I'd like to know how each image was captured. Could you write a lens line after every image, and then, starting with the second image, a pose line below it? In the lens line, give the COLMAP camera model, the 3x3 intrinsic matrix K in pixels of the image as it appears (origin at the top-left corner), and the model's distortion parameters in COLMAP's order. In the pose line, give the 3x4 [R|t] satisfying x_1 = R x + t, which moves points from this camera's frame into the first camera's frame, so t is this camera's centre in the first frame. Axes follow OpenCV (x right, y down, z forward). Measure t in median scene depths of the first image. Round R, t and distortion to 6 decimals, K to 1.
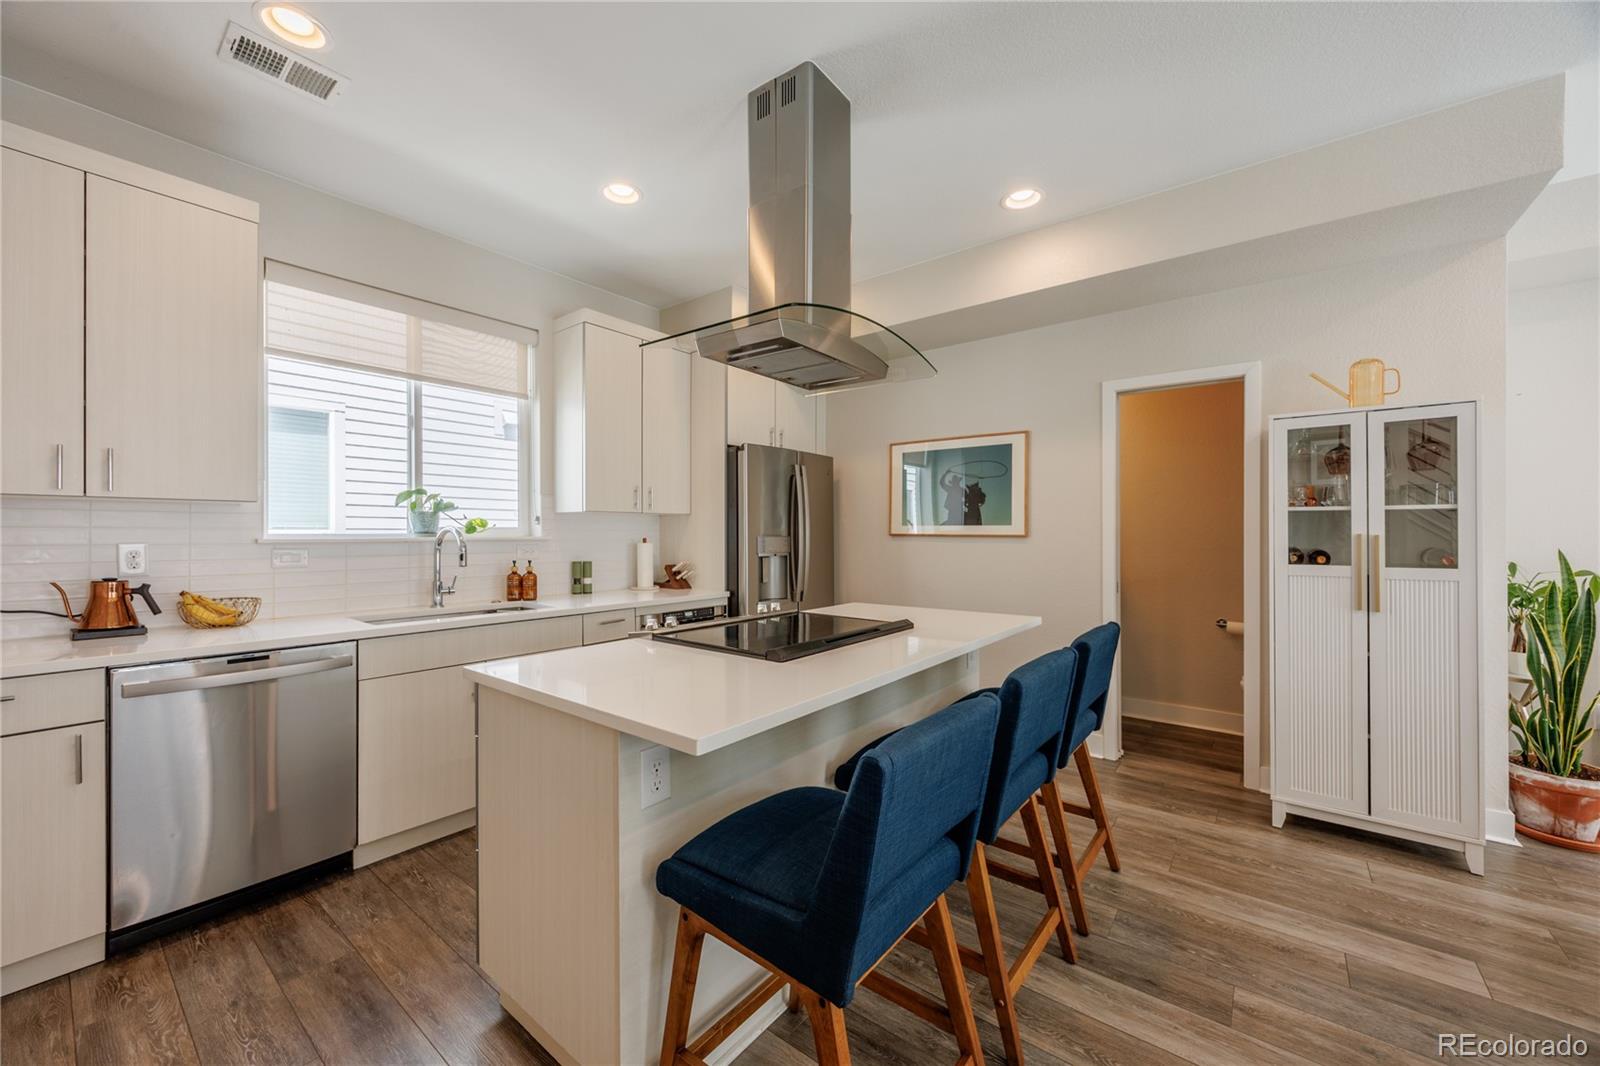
lens RADIAL K [[611.1, 0, 803.0], [0, 611.1, 534.5], [0, 0, 1]] dist [0.001047, 0.000097]
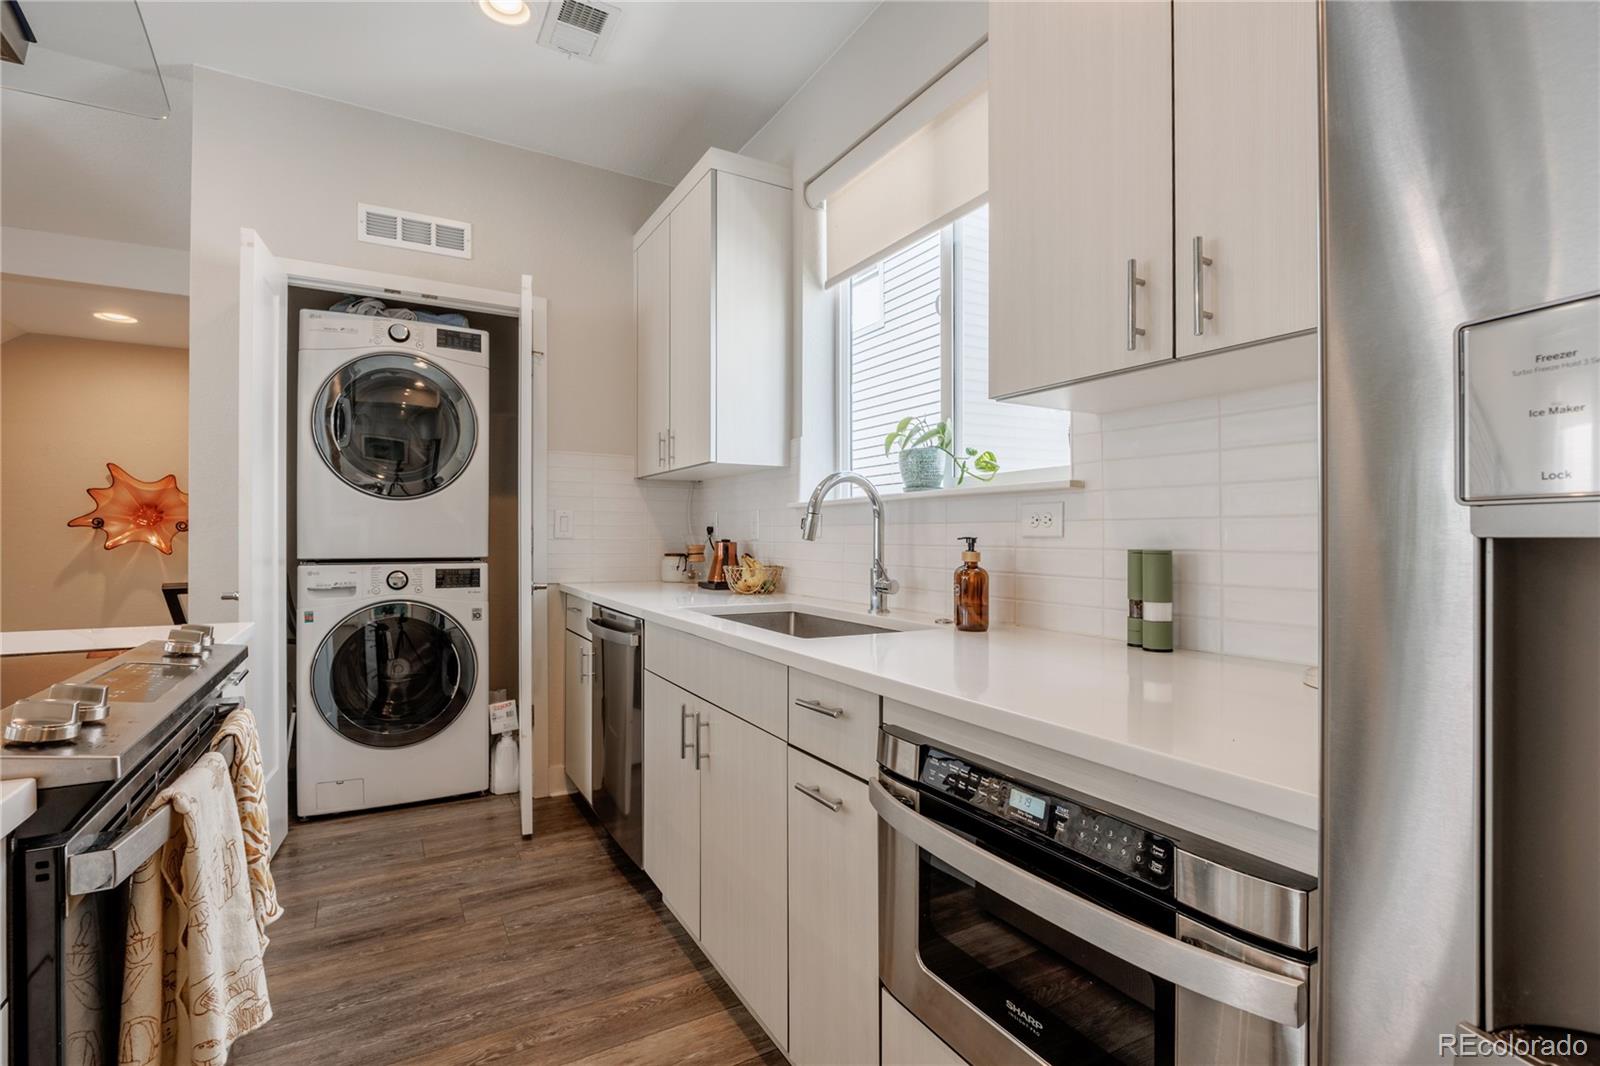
lens RADIAL K [[738.5, 0, 800.0], [0, 738.5, 533.0], [0, 0, 1]] dist [-0.001666, -0.000101]
pose [[-0.382017, -0.007861, -0.924122, 0.075794], [-0.002776, 0.999969, -0.007359, 0.040678], [0.924151, -0.000246, -0.382027, 1.032361]]
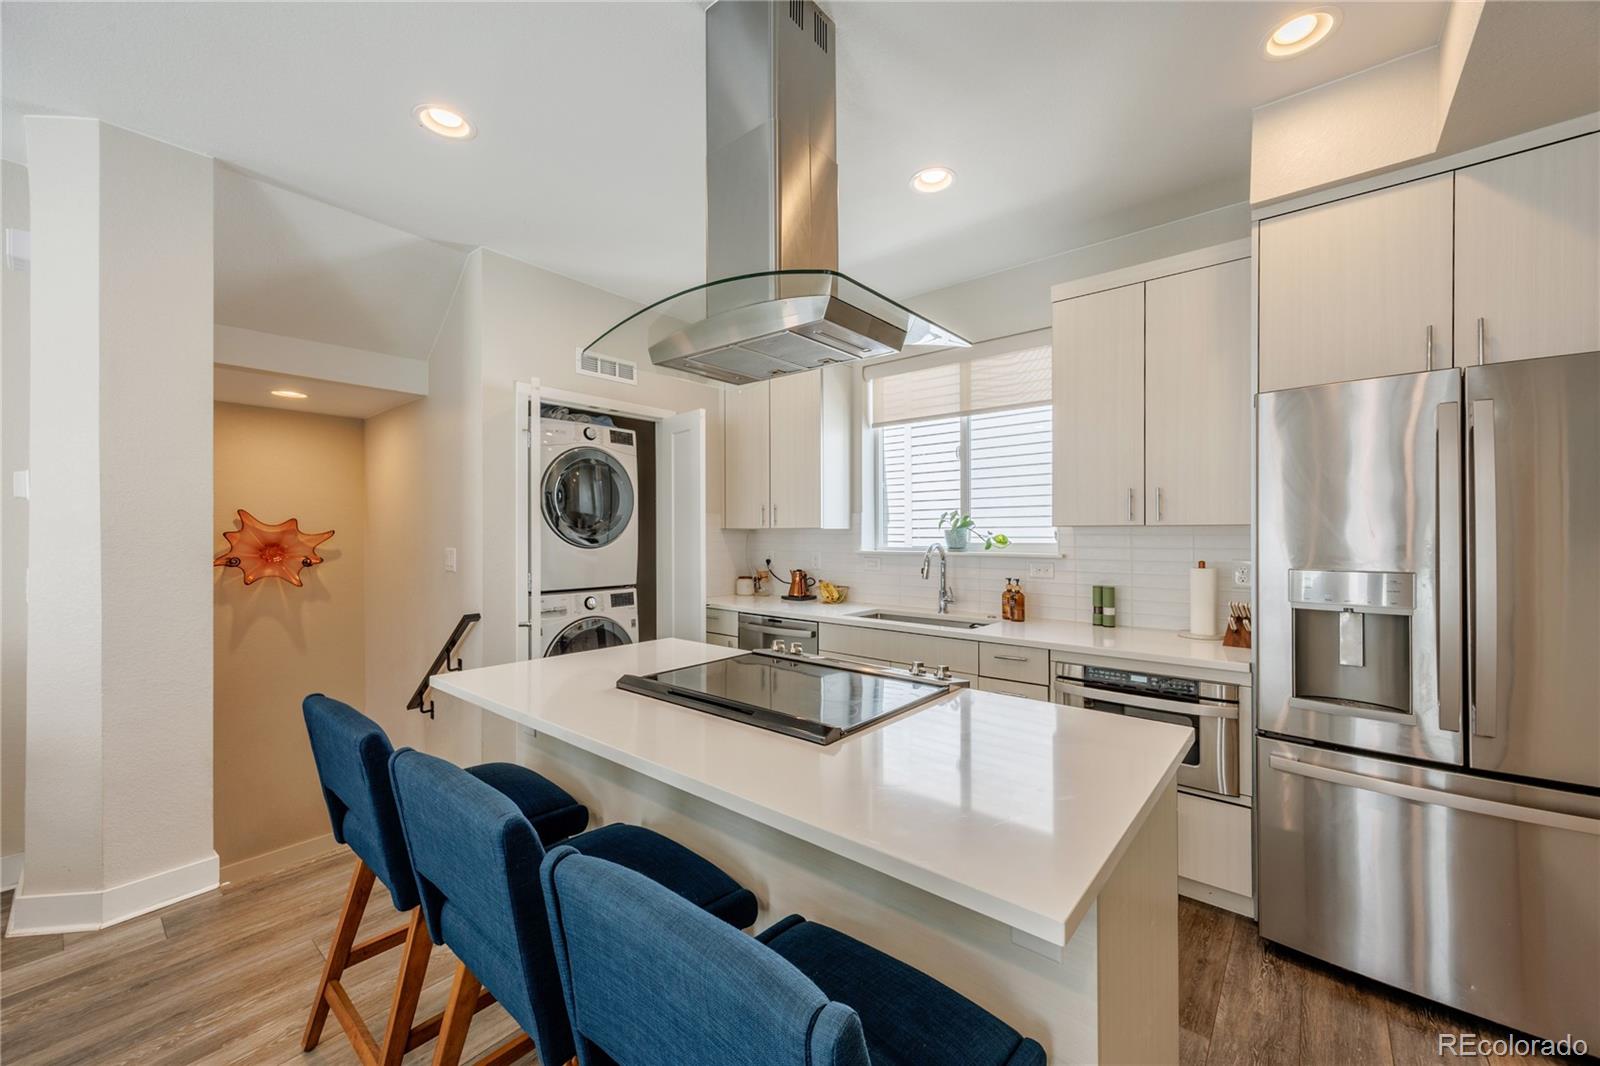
lens RADIAL K [[611.1, 0, 803.0], [0, 611.1, 534.5], [0, 0, 1]] dist [0.001047, 0.000097]
pose [[-0.037098, 0.000243, -0.999312, 0.491578], [0.000906, 1.000000, 0.000210, -0.027034], [0.999311, -0.000898, -0.037098, 0.665959]]
